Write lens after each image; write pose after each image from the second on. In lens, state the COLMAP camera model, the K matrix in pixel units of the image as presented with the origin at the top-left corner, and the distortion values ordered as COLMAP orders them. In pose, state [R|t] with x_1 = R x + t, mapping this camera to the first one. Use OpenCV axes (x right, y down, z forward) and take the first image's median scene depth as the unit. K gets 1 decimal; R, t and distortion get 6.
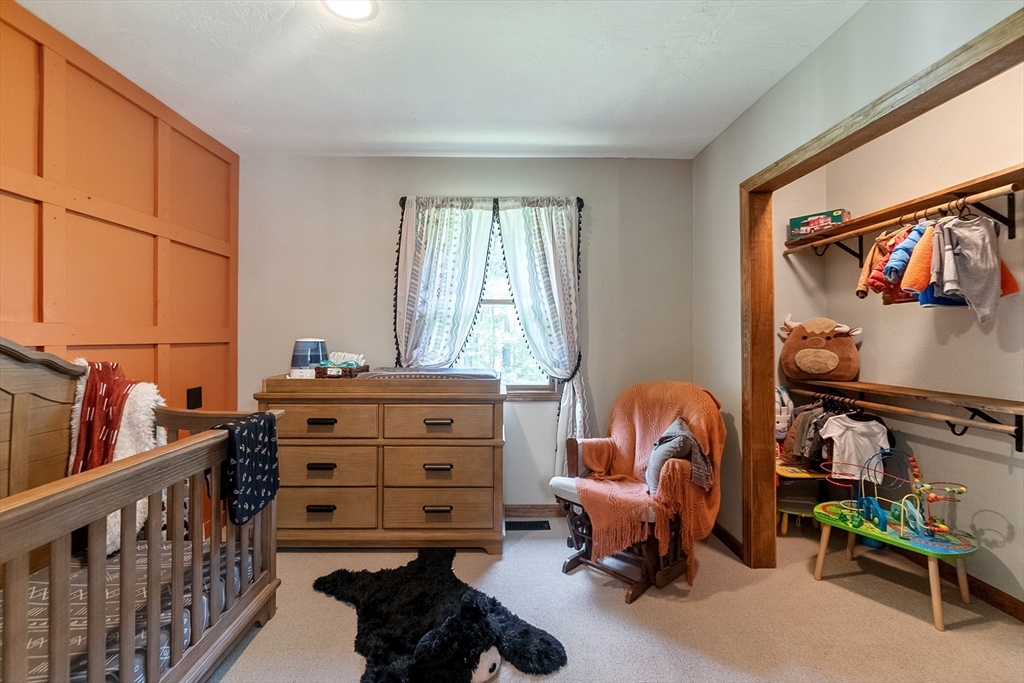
lens RADIAL K [[452.0, 0, 493.1], [0, 452.0, 334.2], [0, 0, 1]] dist [-0.002413, -0.000137]
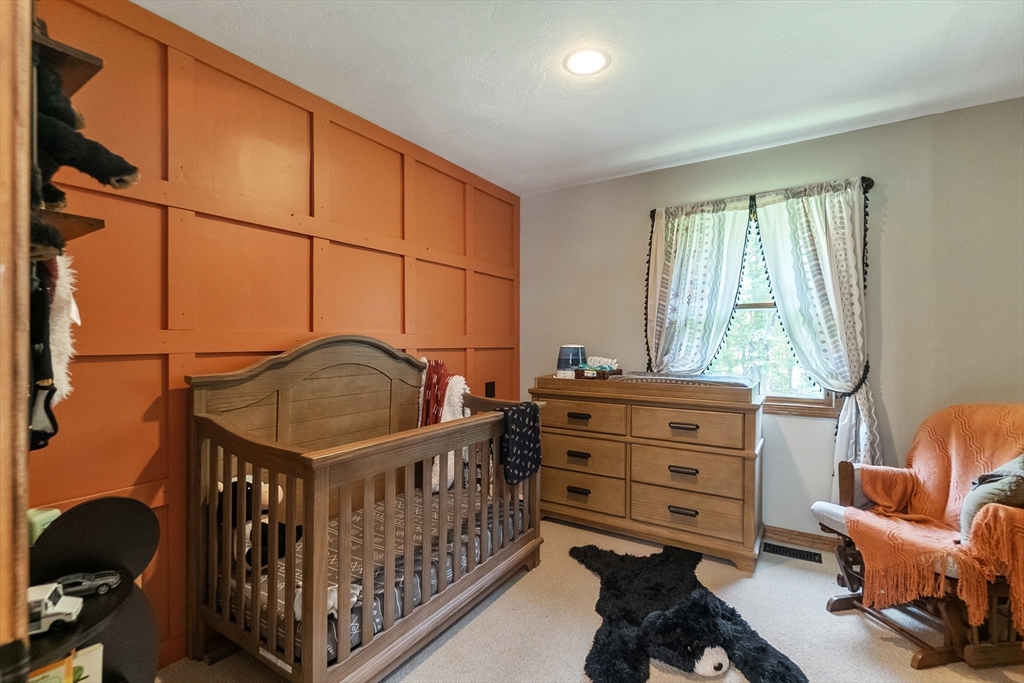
lens RADIAL K [[455.9, 0, 501.0], [0, 455.9, 345.7], [0, 0, 1]] dist [0.015542, -0.000121]
pose [[0.831093, 0.004449, -0.556116, 0.111715], [0.001400, 0.999948, 0.010091, 0.000367], [0.556132, -0.009165, 0.831044, -0.090205]]
